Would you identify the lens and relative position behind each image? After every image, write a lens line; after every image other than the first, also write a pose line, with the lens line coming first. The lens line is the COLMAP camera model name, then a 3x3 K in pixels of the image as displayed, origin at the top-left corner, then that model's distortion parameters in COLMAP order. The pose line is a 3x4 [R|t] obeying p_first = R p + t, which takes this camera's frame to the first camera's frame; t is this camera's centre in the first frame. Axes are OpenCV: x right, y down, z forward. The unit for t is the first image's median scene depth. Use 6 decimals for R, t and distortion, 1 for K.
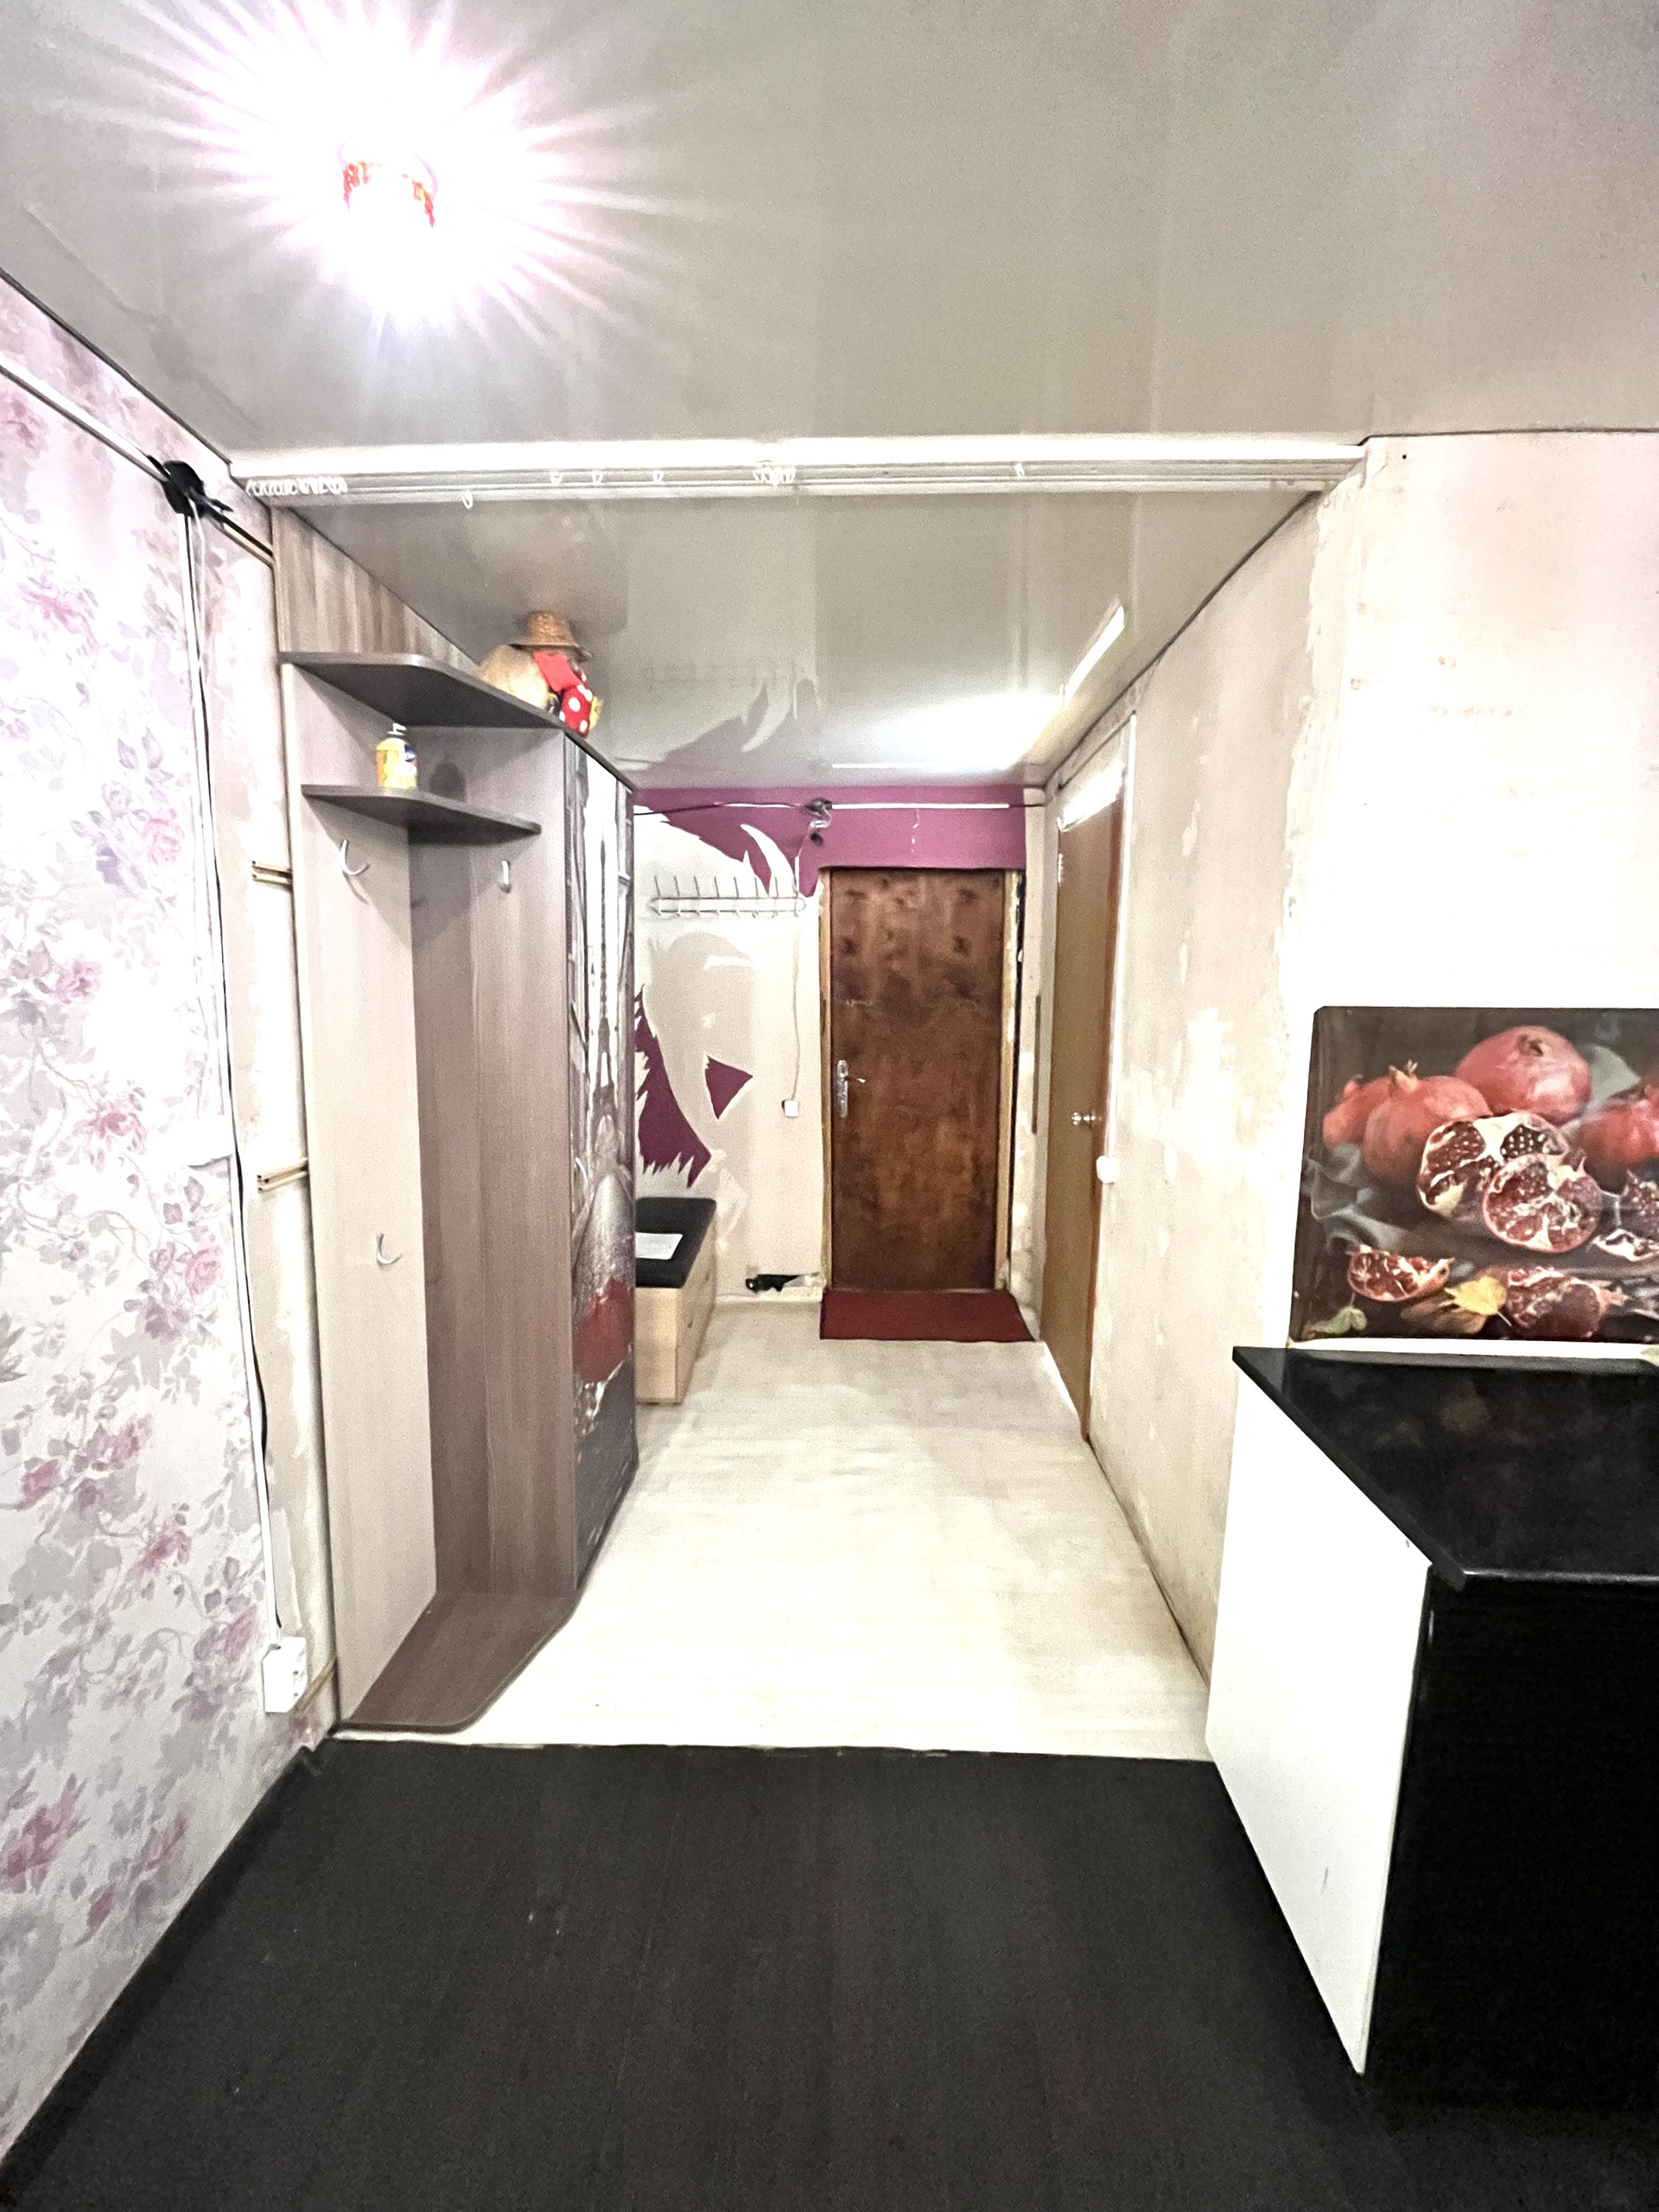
lens RADIAL K [[891.4, 0, 825.1], [0, 891.4, 1106.7], [0, 0, 1]] dist [-0.003233, -0.000319]
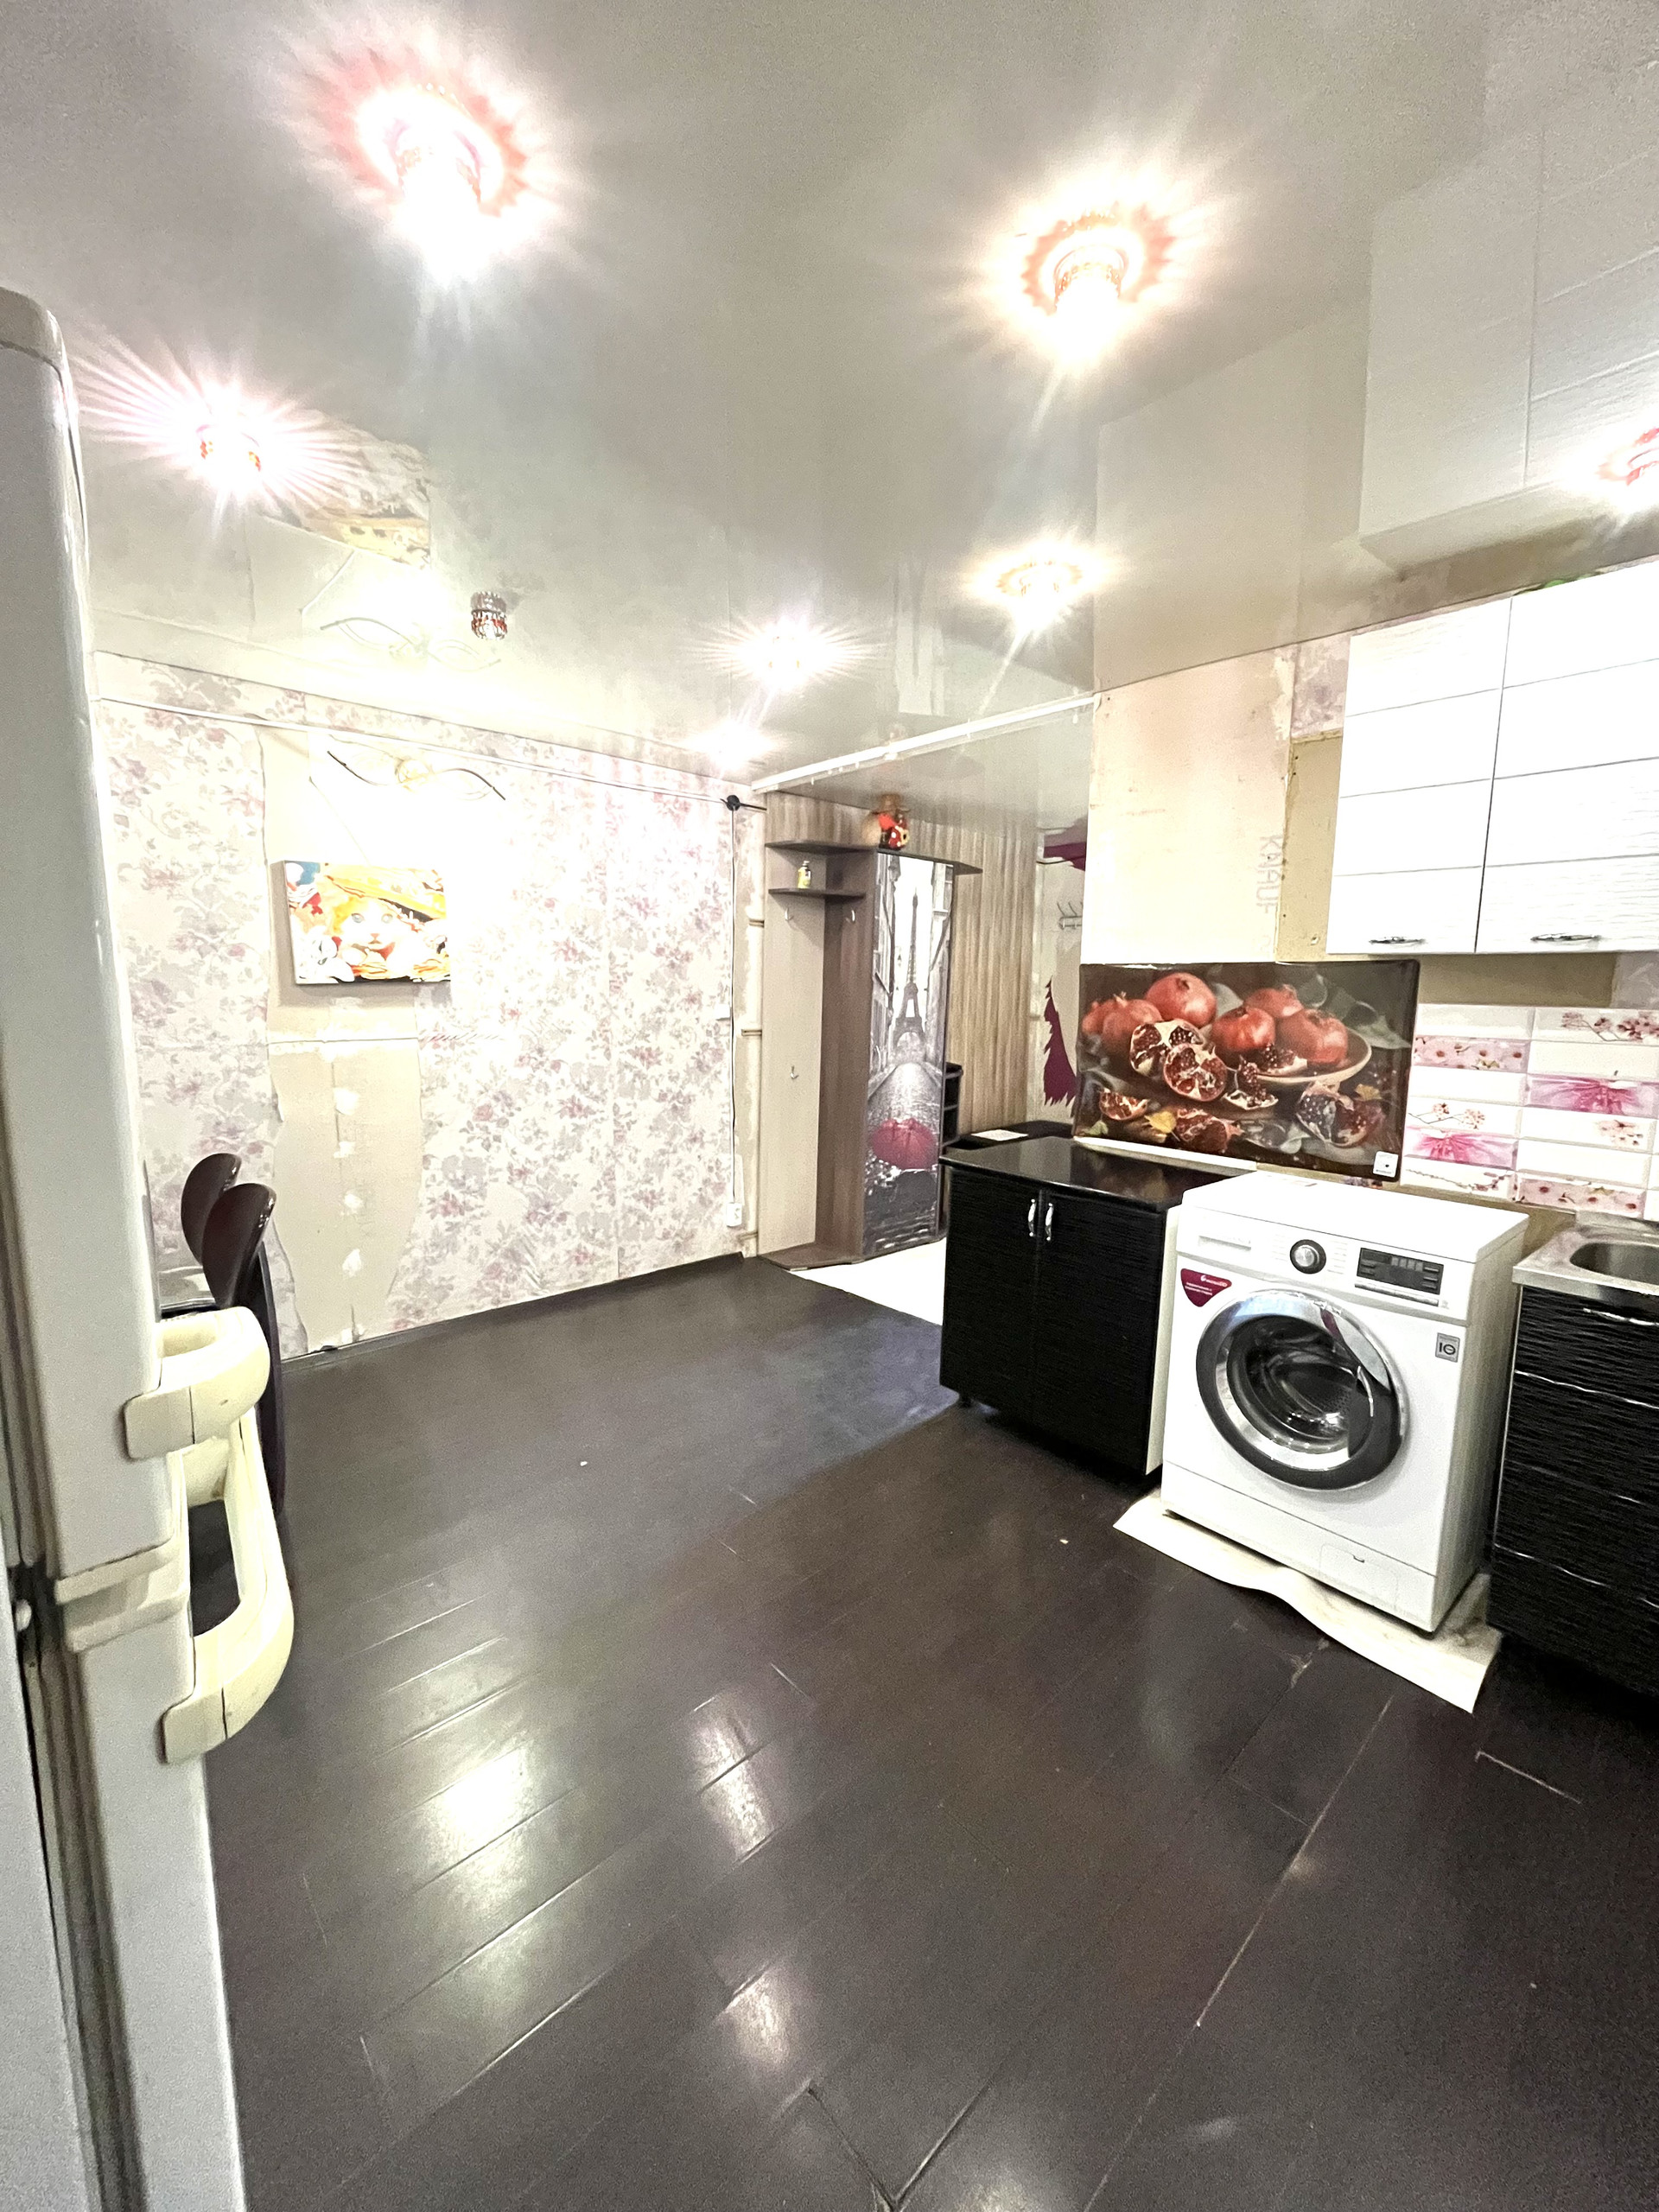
lens RADIAL K [[891.4, 0, 825.1], [0, 891.4, 1106.7], [0, 0, 1]] dist [-0.003233, -0.000319]
pose [[0.701008, 0.099269, -0.706210, 1.566766], [-0.113478, 0.993175, 0.026964, 0.215253], [0.704067, 0.061237, 0.707488, -0.798998]]
